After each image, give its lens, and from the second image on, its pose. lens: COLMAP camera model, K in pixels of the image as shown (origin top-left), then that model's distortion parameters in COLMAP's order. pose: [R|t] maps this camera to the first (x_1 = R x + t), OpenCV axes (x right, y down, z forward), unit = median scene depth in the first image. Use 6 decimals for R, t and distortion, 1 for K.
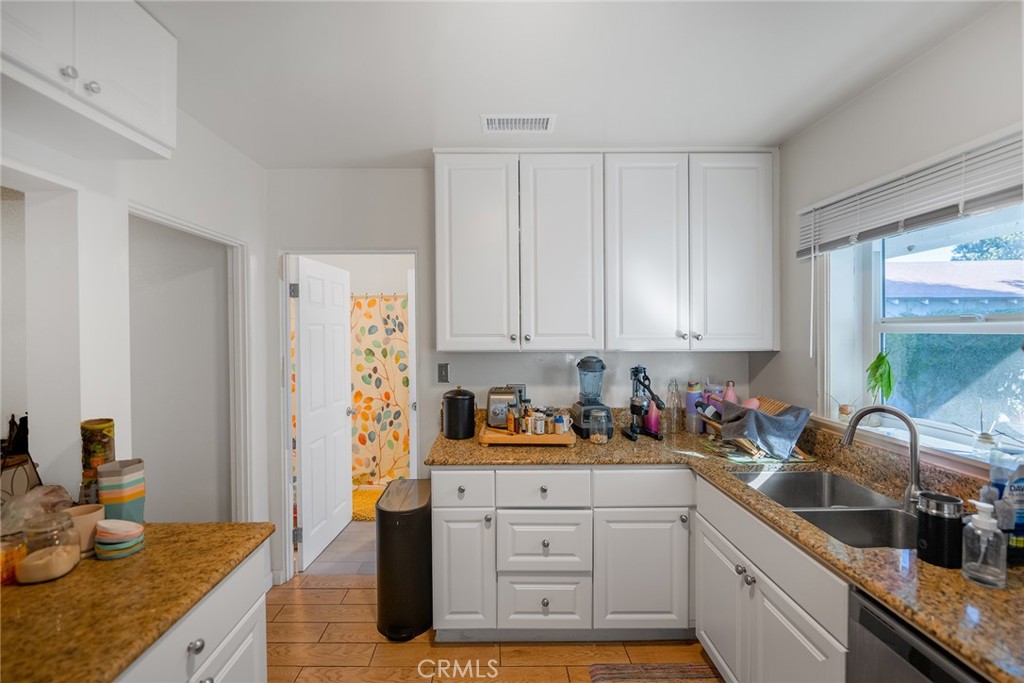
lens RADIAL K [[433.2, 0, 509.0], [0, 433.2, 336.2], [0, 0, 1]] dist [-0.009416, -0.000142]
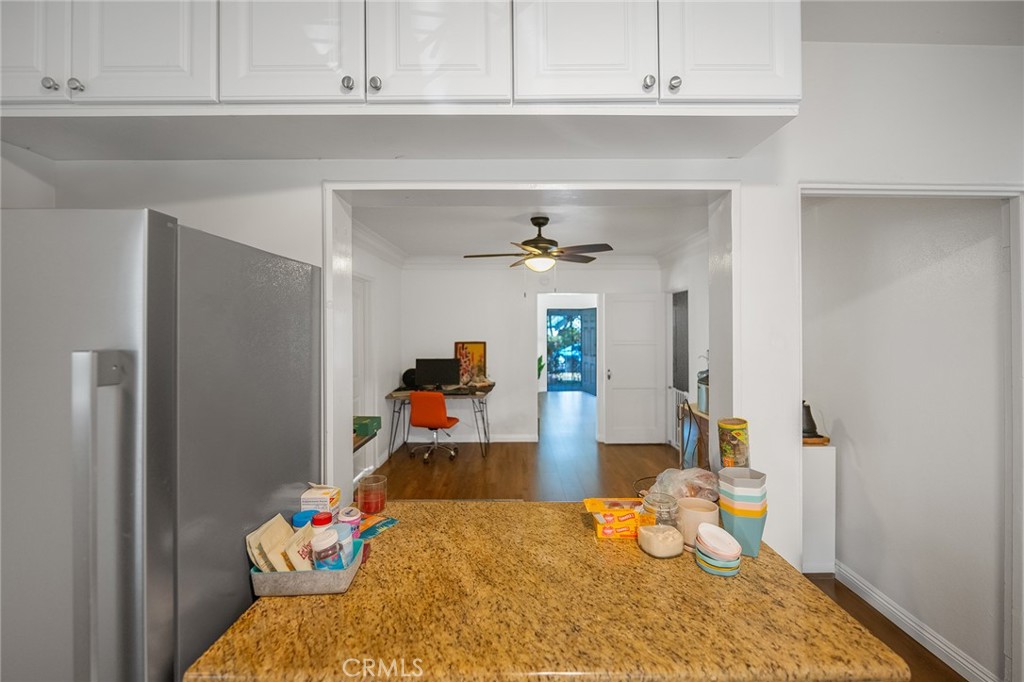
lens RADIAL K [[433.2, 0, 507.6], [0, 433.2, 326.9], [0, 0, 1]] dist [-0.009416, -0.000142]
pose [[-0.019364, 0.001217, -0.999812, 0.032388], [-0.012315, 0.999923, 0.001456, -0.010079], [0.999737, 0.012341, -0.019348, 0.520913]]
